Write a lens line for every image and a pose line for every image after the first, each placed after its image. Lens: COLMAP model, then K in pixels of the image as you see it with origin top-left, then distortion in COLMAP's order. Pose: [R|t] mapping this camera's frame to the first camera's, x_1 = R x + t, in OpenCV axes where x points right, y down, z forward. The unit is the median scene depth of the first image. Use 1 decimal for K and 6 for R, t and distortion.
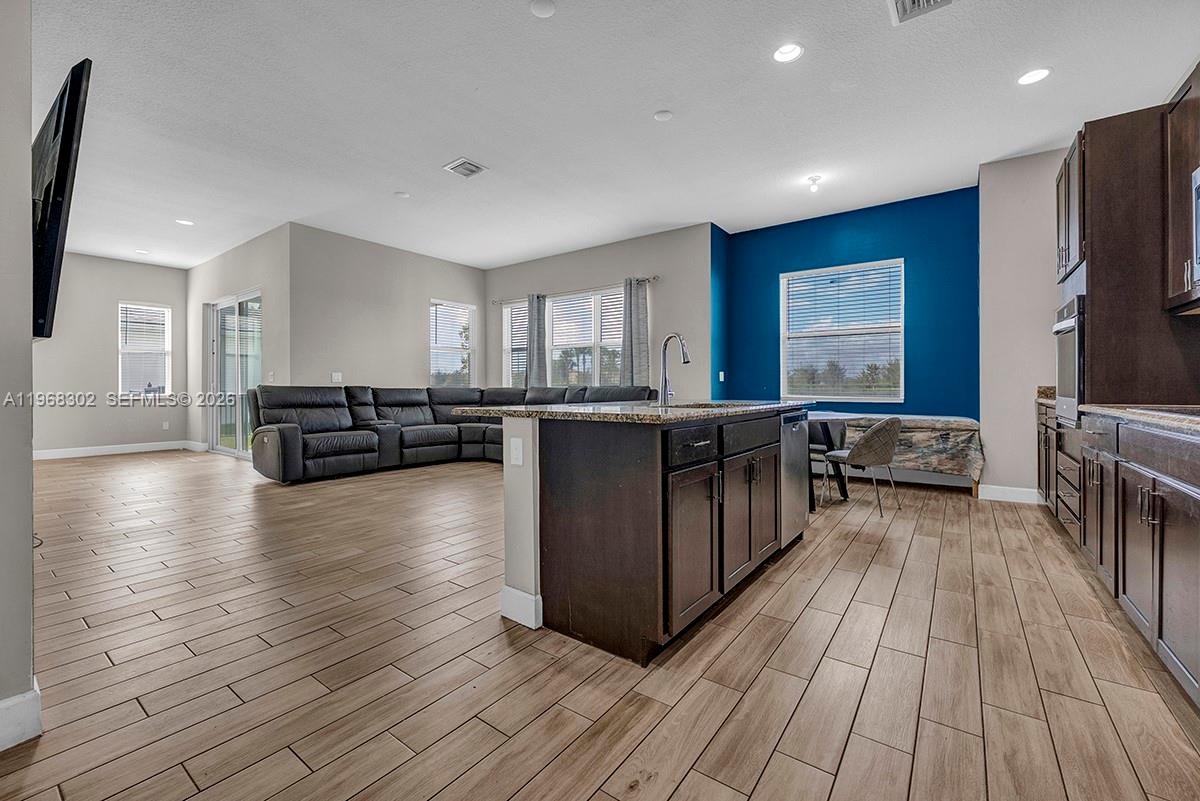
lens RADIAL K [[494.8, 0, 606.1], [0, 494.8, 394.5], [0, 0, 1]] dist [-0.003494, -0.000121]
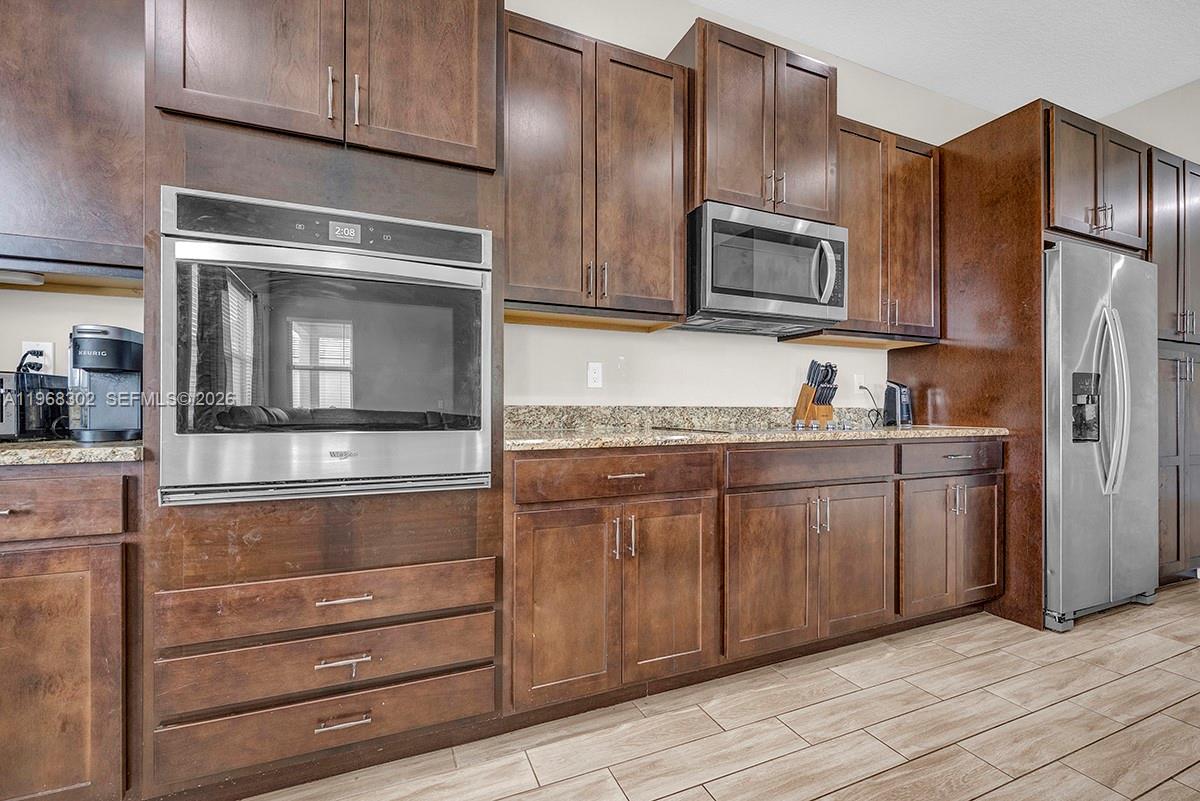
lens RADIAL K [[494.8, 0, 590.4], [0, 494.8, 405.7], [0, 0, 1]] dist [-0.003494, -0.000121]
pose [[-0.842359, 0.010434, 0.538815, 0.495893], [0.012234, 0.999925, -0.000237, -0.020584], [-0.538777, 0.006392, -0.842424, 1.204637]]
